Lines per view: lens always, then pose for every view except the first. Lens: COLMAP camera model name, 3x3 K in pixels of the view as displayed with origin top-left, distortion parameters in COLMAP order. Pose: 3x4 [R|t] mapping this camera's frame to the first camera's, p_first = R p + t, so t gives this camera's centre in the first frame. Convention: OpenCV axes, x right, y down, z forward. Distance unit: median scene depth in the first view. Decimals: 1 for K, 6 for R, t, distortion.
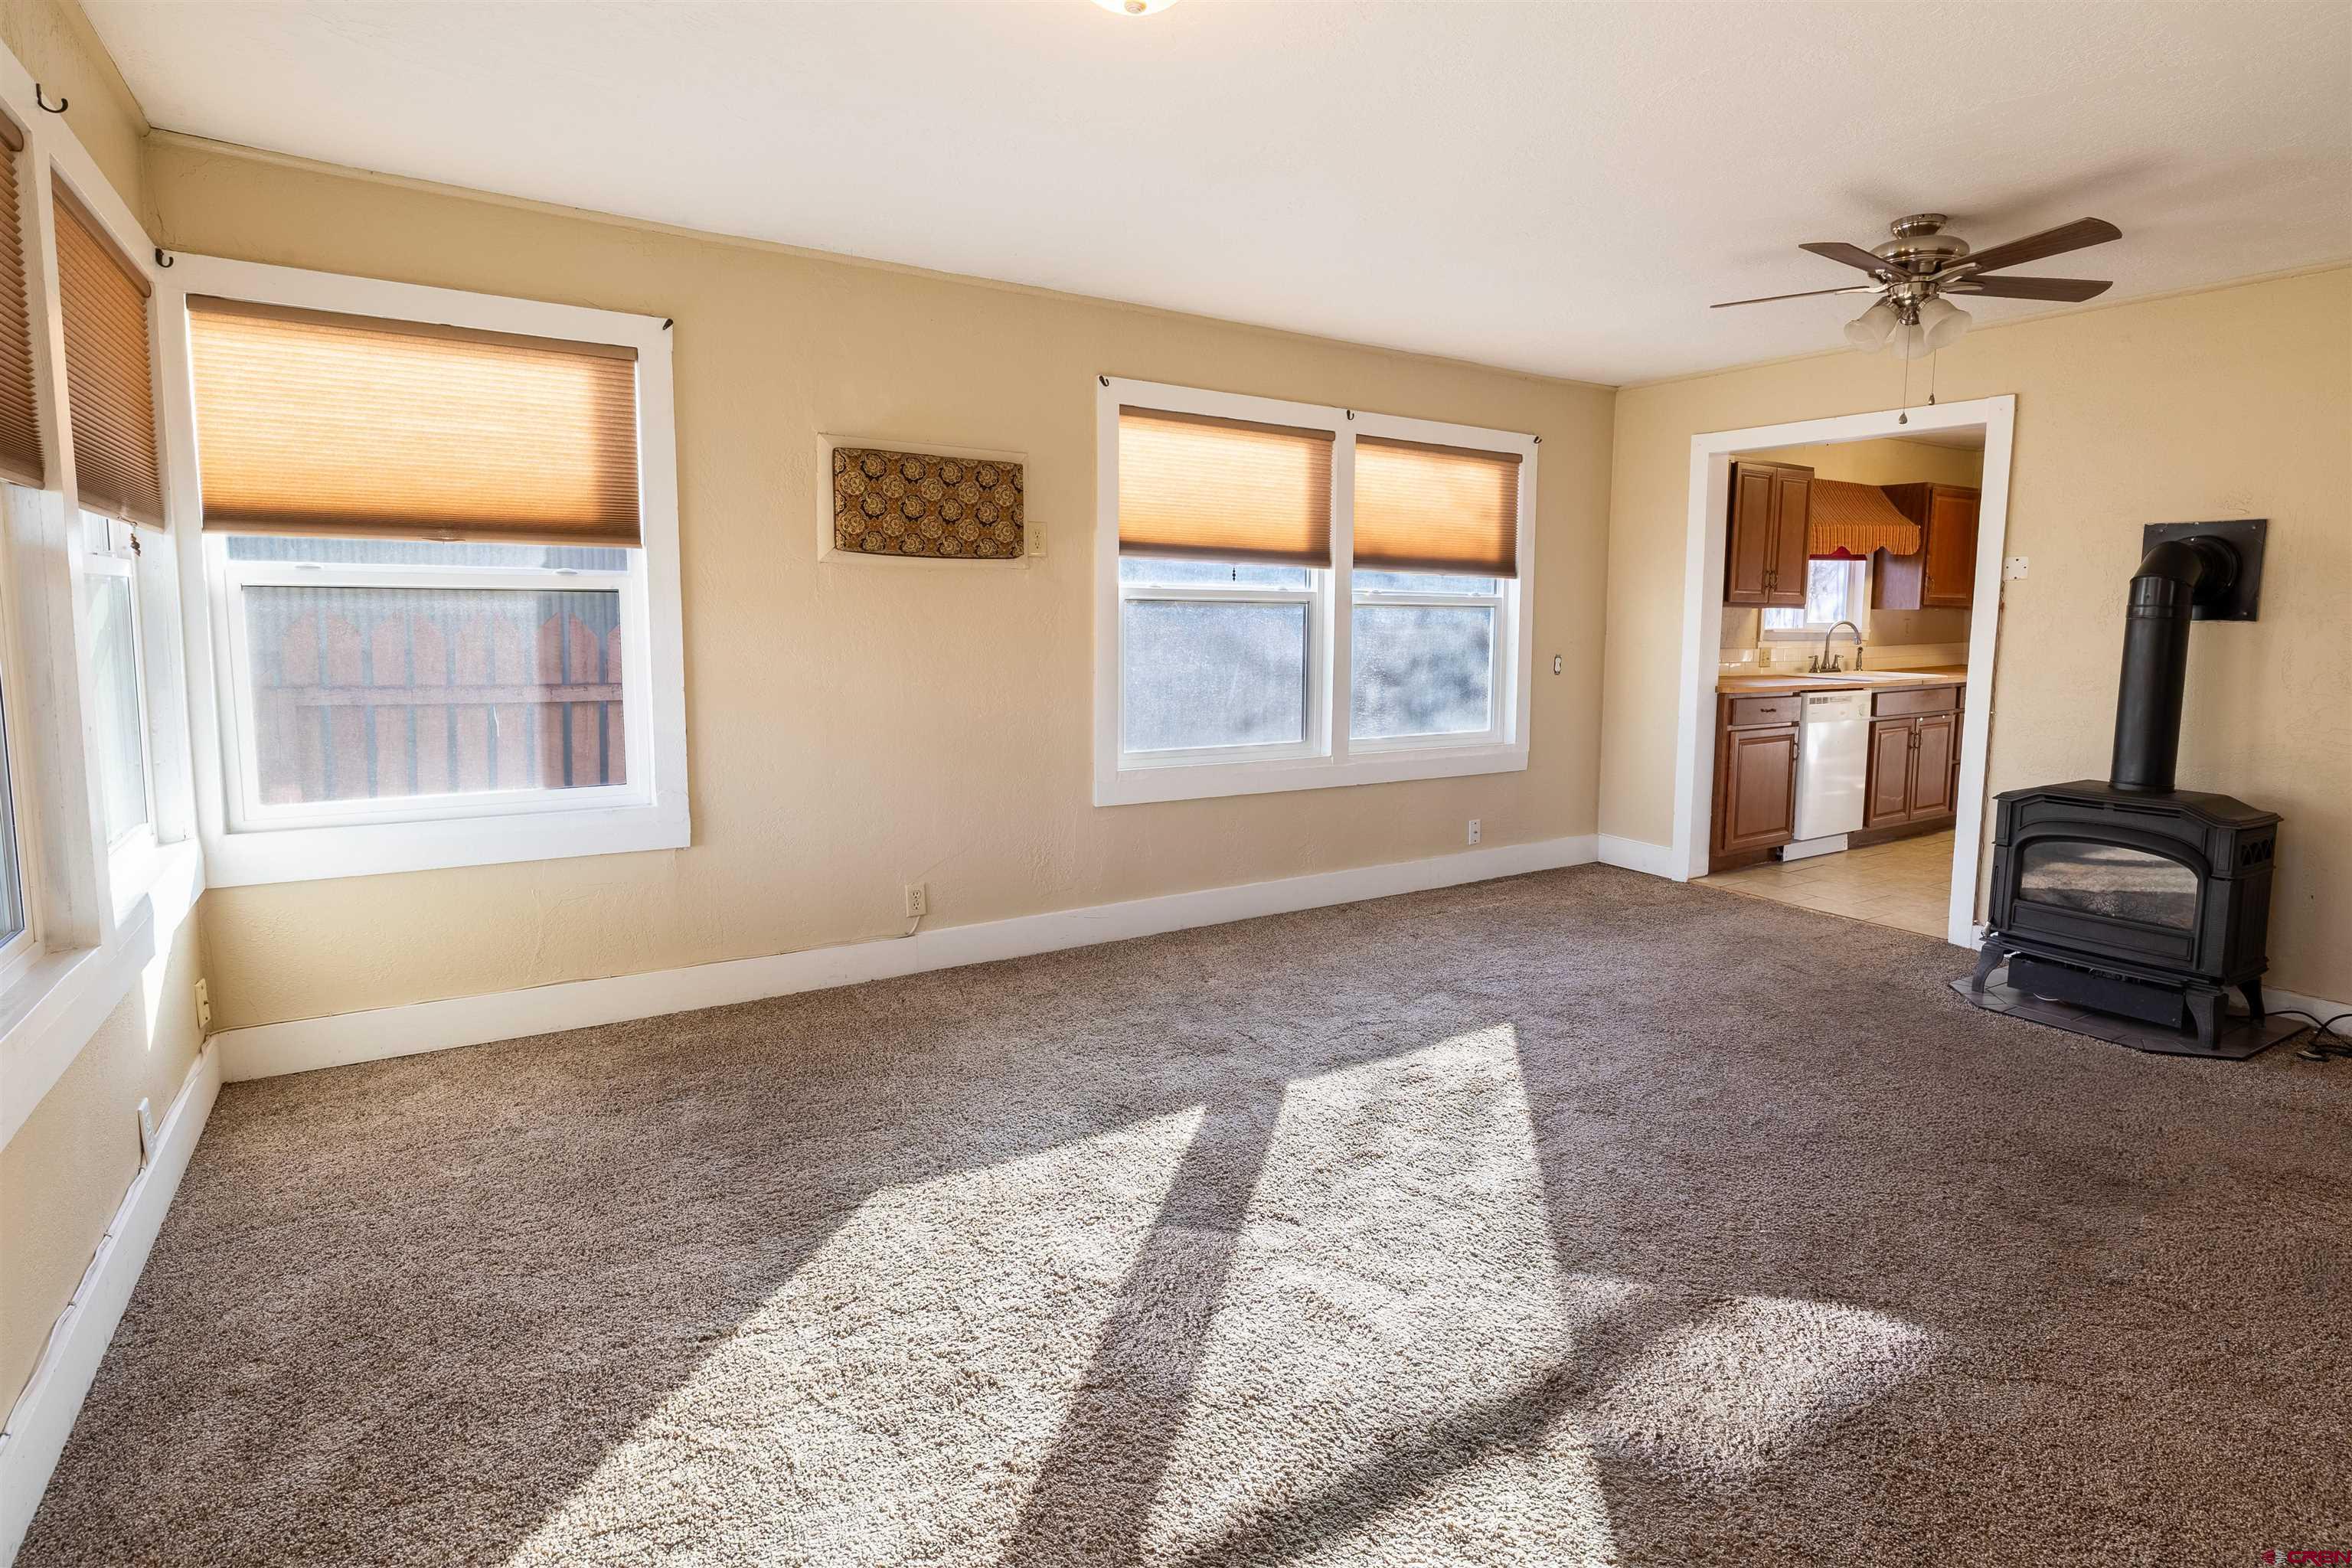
lens RADIAL K [[1196.3, 0, 1181.5], [0, 1196.3, 724.4], [0, 0, 1]] dist [0.004665, 0.000646]
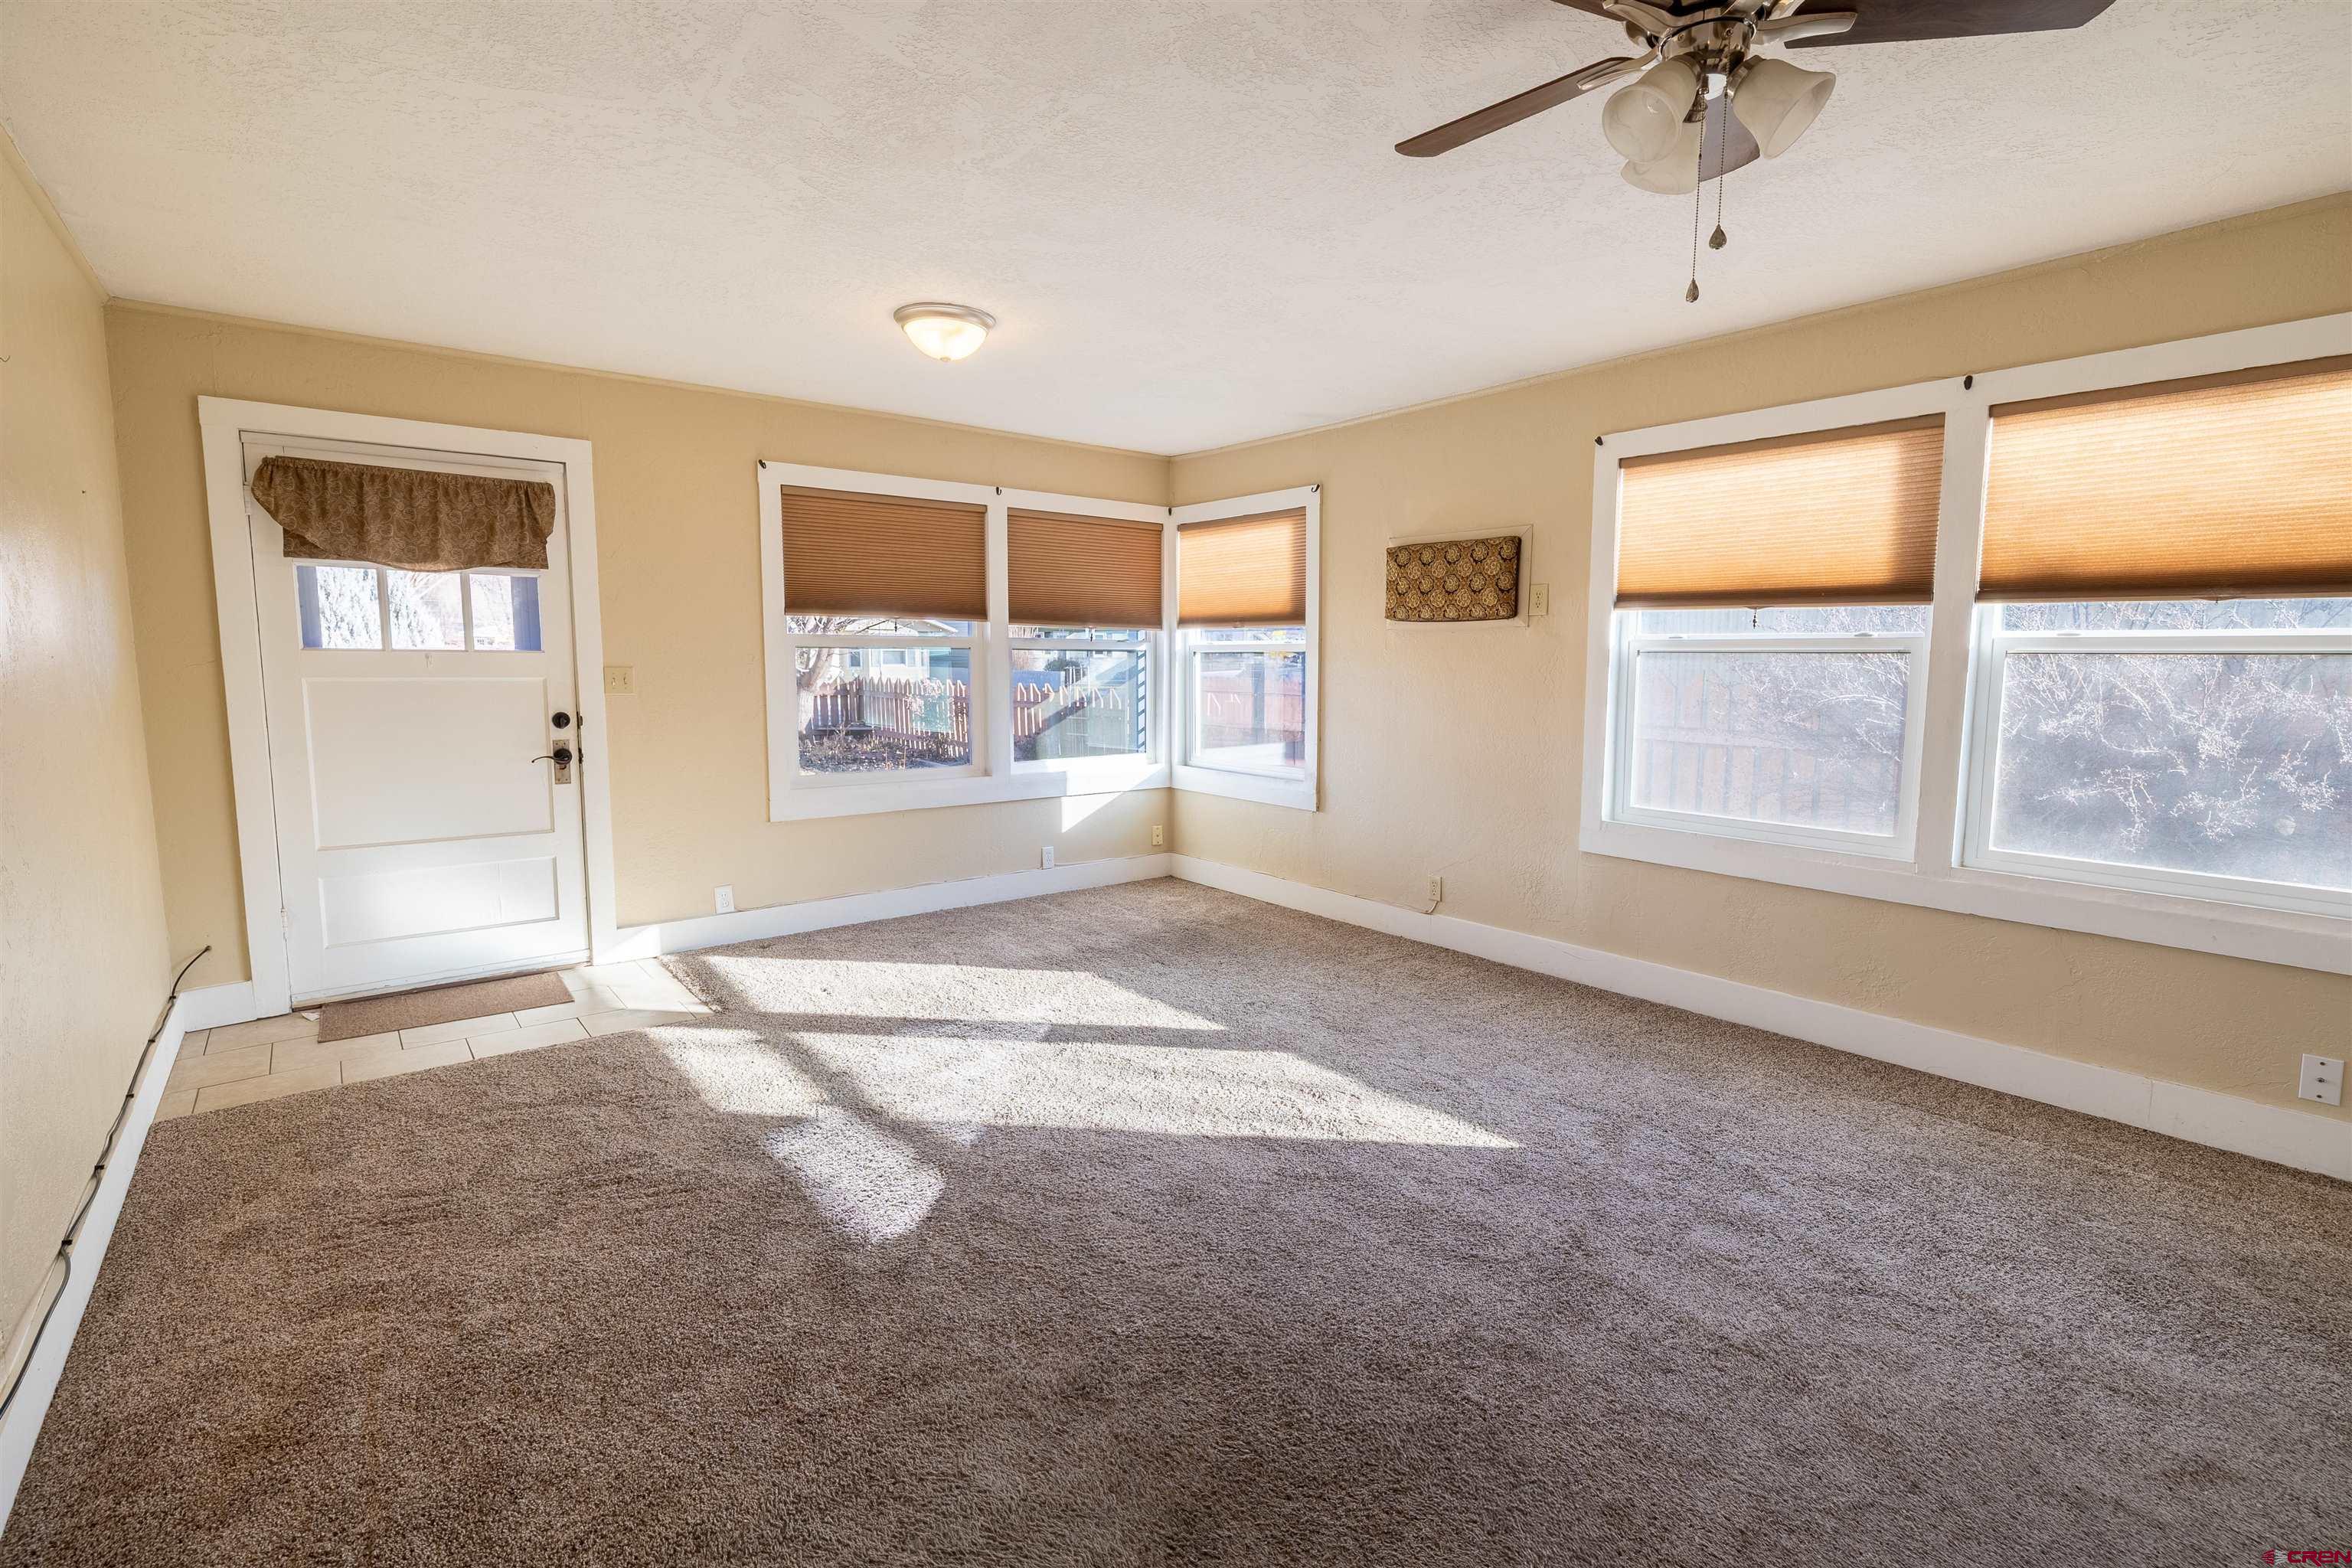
lens RADIAL K [[1052.3, 0, 1180.4], [0, 1052.3, 778.0], [0, 0, 1]] dist [-0.000082, 0.000013]
pose [[0.108869, 0.102566, -0.988751, 0.926885], [-0.097925, 0.990931, 0.092010, -0.052340], [0.989221, 0.086806, 0.117926, 0.630347]]
